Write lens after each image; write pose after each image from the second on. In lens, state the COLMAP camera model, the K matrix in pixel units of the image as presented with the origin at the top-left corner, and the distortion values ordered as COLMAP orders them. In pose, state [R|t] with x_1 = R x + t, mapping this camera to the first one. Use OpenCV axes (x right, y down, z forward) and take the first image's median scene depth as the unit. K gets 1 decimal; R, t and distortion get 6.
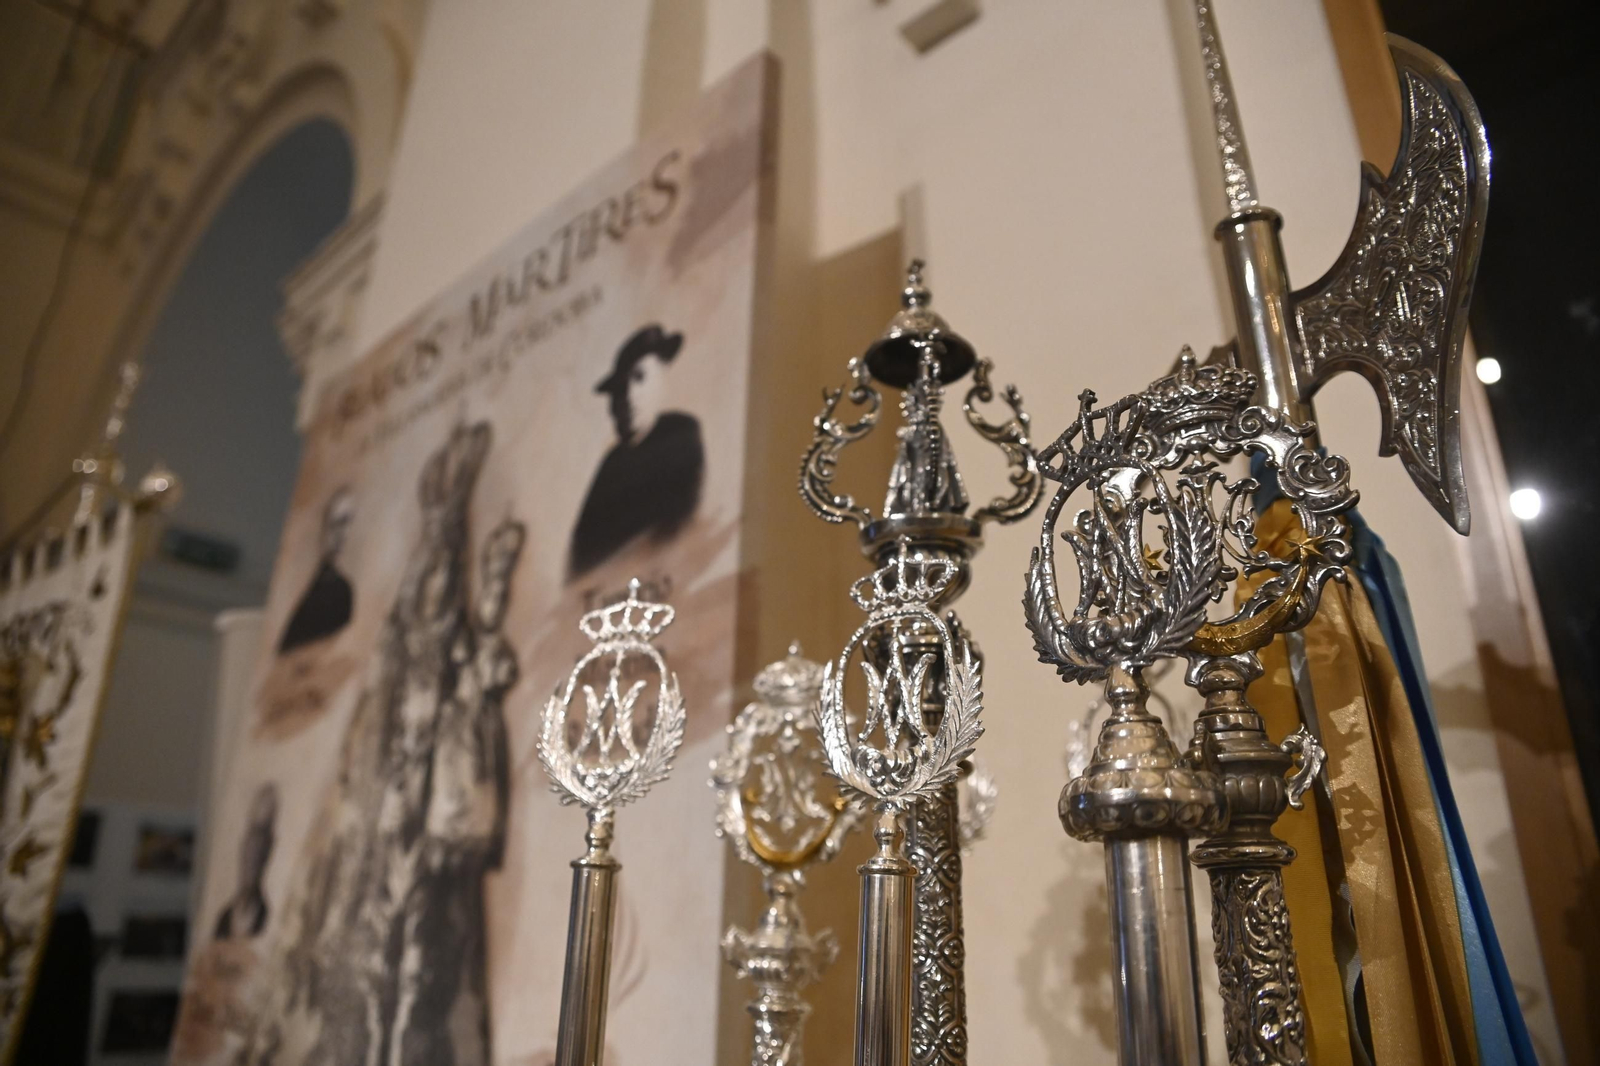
lens RADIAL K [[1021.3, 0, 805.9], [0, 1021.3, 533.9], [0, 0, 1]] dist [-0.060860, 0.009800]
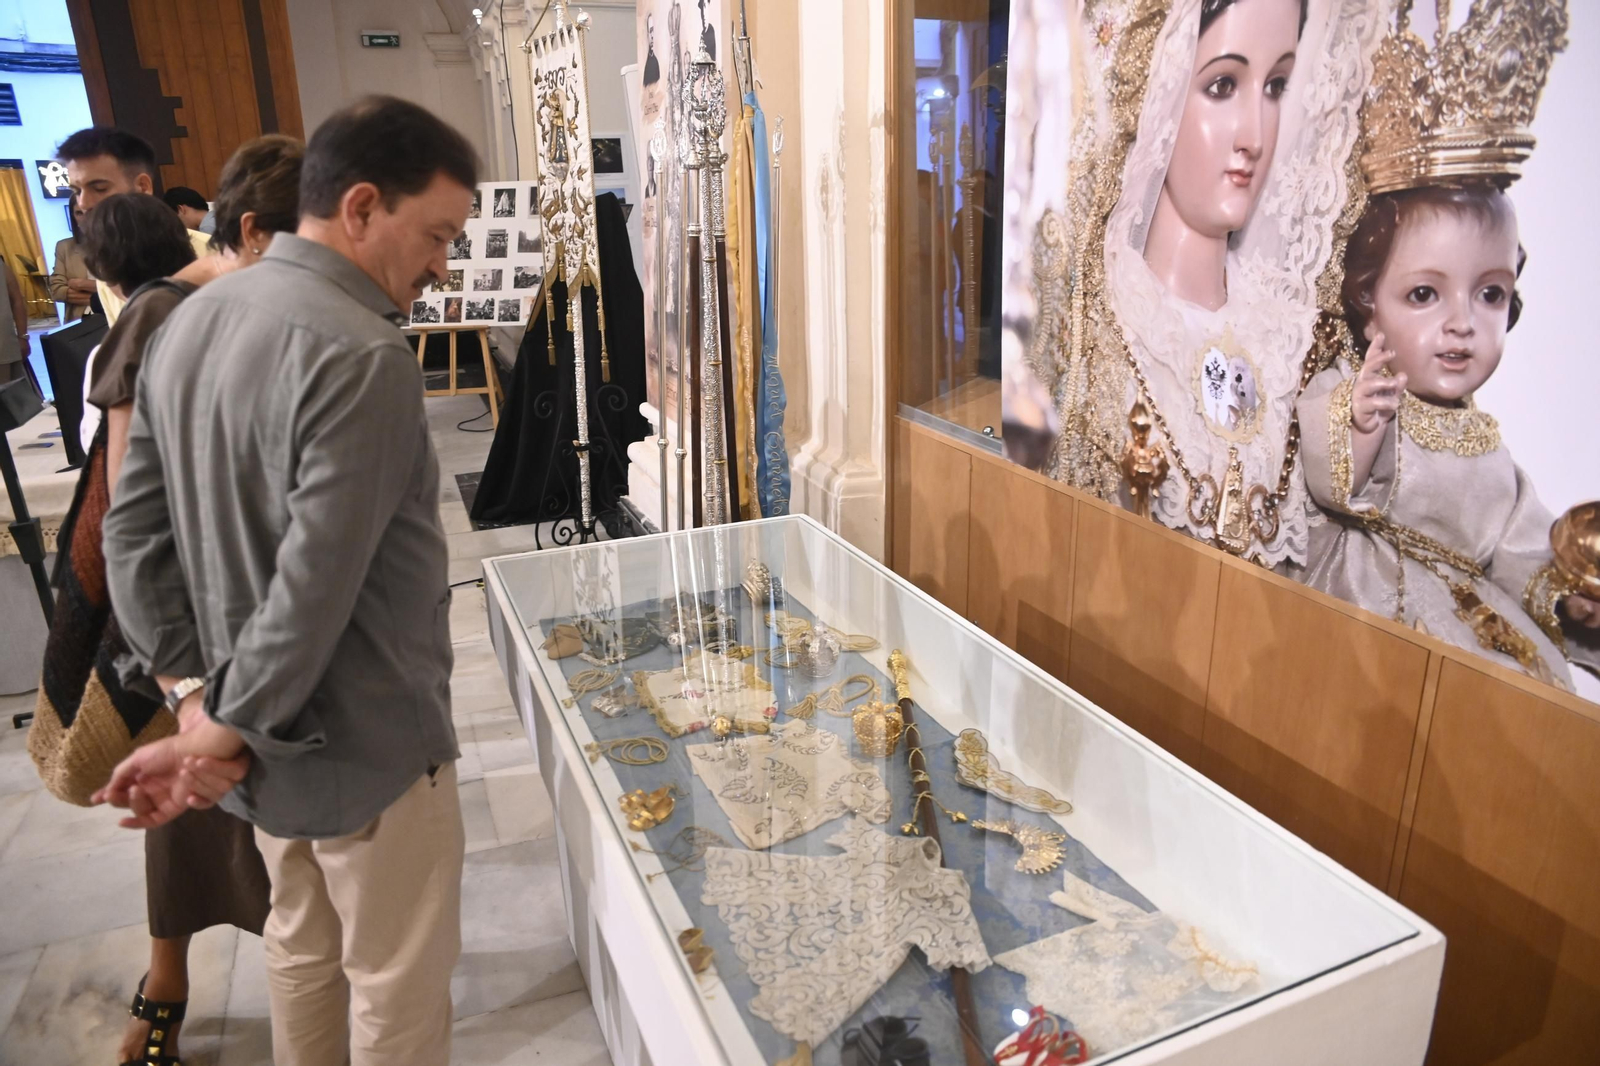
lens RADIAL K [[1108.0, 0, 791.9], [0, 1108.0, 520.9], [0, 0, 1]] dist [-0.093969, 0.067675]
pose [[0.890011, 0.099189, -0.445018, 1.535692], [0.193643, 0.801412, 0.565899, -0.658888], [0.412774, -0.589831, 0.694059, -1.874593]]
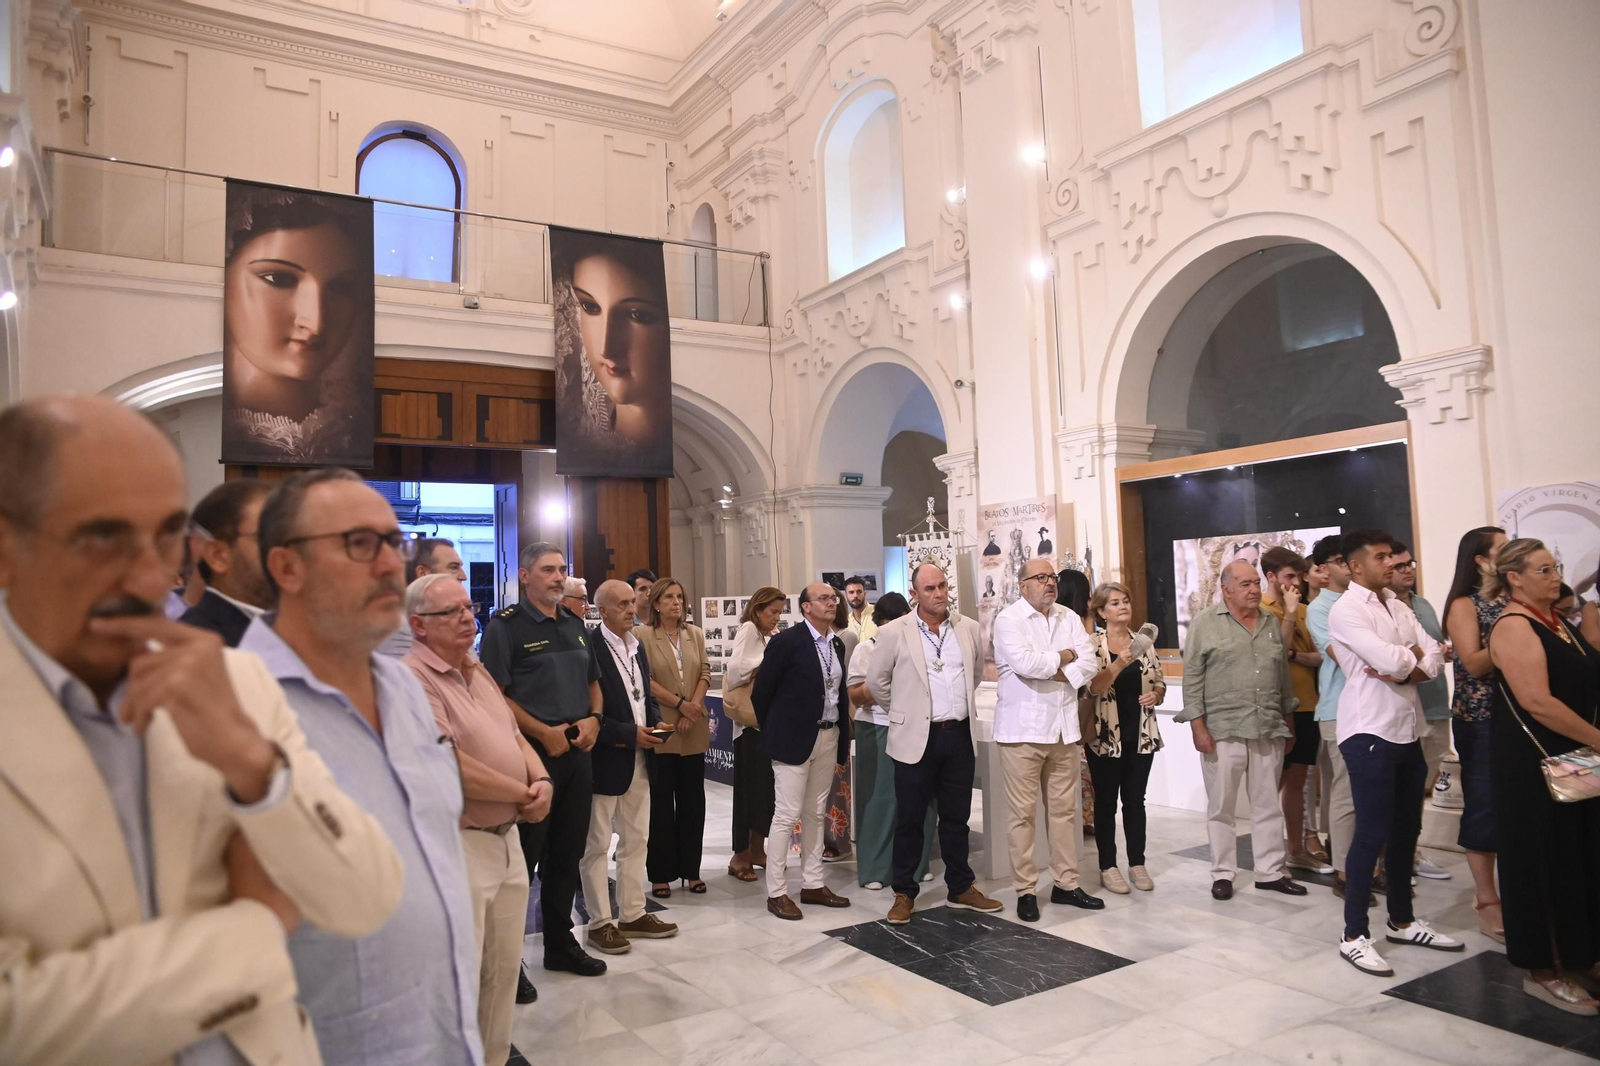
lens RADIAL K [[1108.0, 0, 795.8], [0, 1108.0, 532.4], [0, 0, 1]] dist [-0.093969, 0.067675]
pose [[0.953493, -0.064096, -0.294520, 0.592535], [0.146990, 0.951942, 0.268701, -2.950557], [0.263144, -0.299496, 0.917092, -8.101461]]
